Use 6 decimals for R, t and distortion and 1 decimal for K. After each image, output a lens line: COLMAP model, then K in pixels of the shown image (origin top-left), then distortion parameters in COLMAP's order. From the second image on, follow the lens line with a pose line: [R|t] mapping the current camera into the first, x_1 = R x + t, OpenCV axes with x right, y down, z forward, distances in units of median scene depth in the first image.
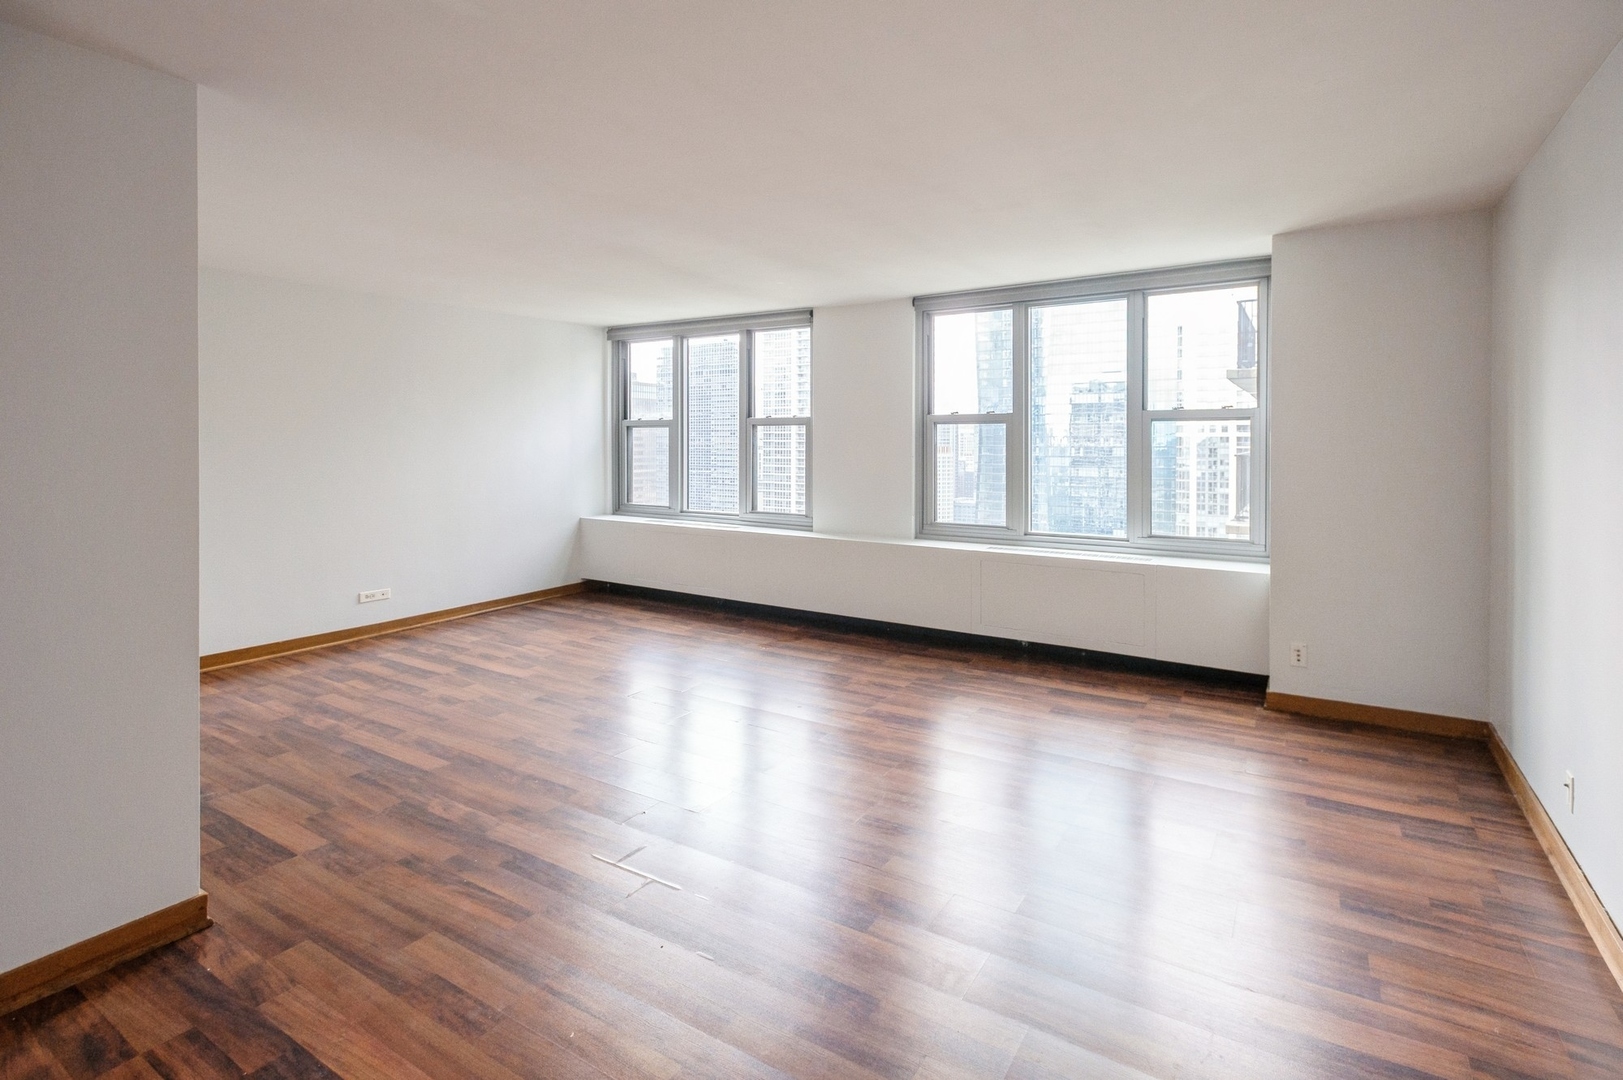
lens RADIAL K [[785.1, 0, 813.2], [0, 785.1, 466.3], [0, 0, 1]] dist [0.006064, -0.001841]
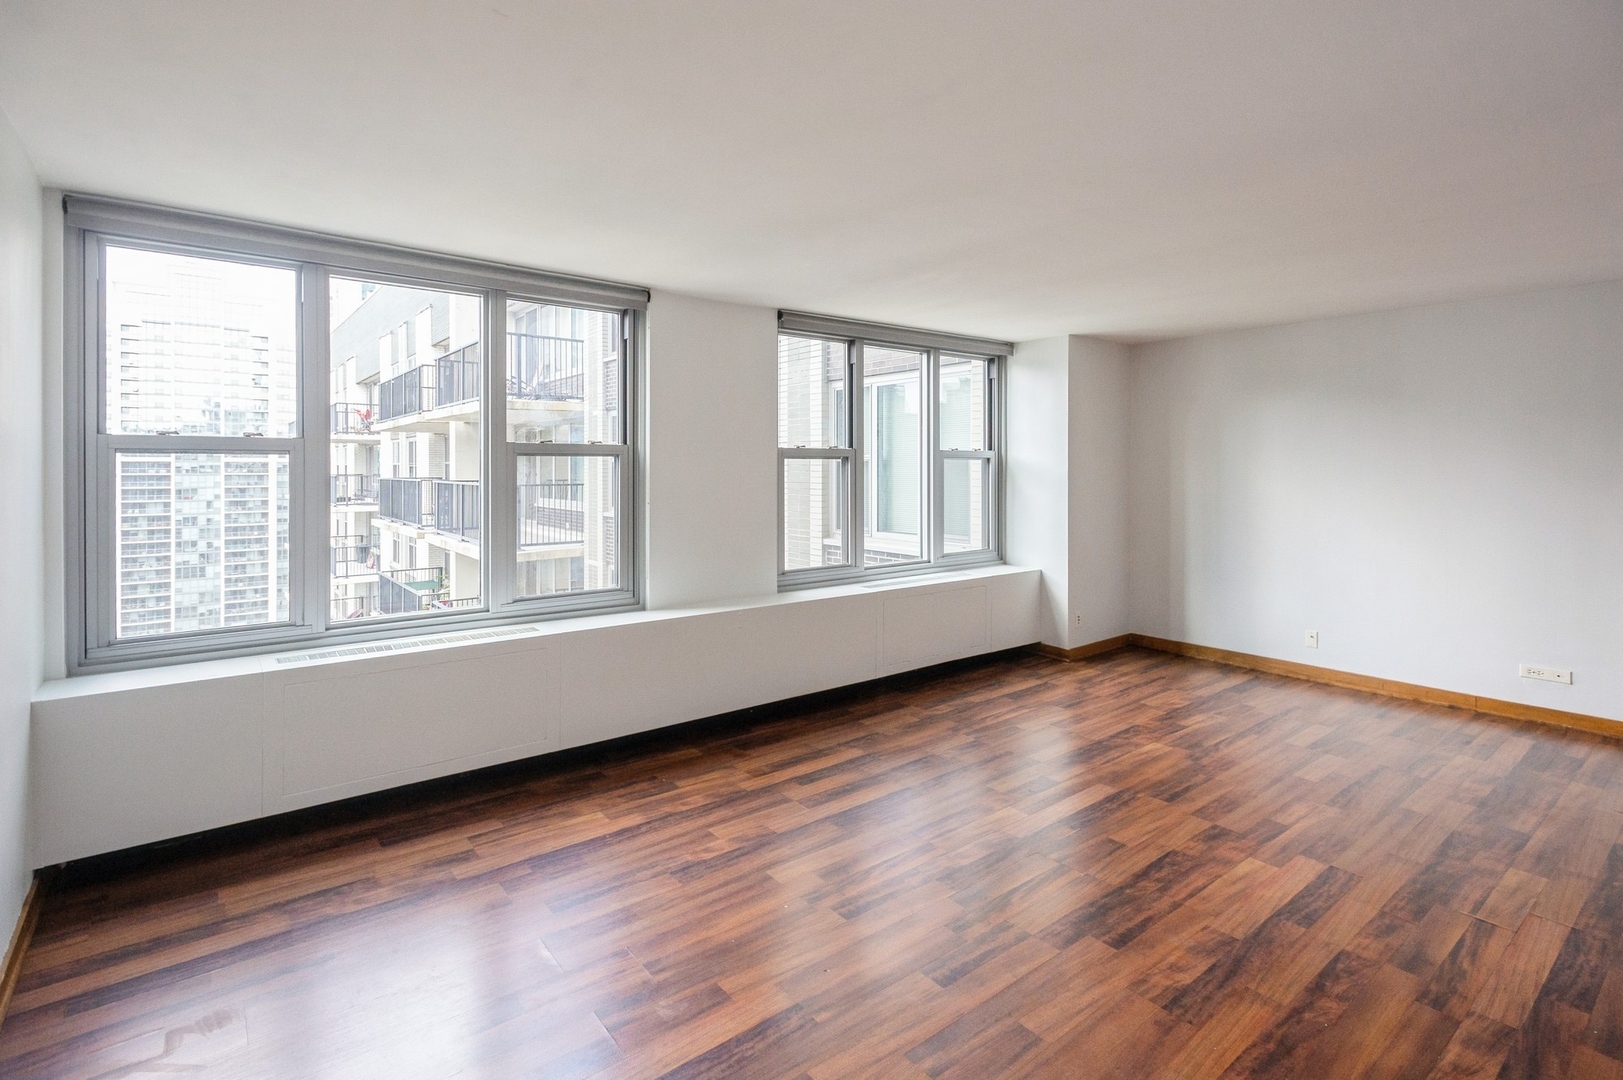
lens RADIAL K [[785.1, 0, 821.6], [0, 785.1, 461.8], [0, 0, 1]] dist [0.006064, -0.001841]
pose [[0.321544, 0.005799, 0.946877, -0.650637], [0.030291, 0.999406, -0.016407, -0.033781], [-0.946410, 0.033957, 0.321178, 0.667174]]
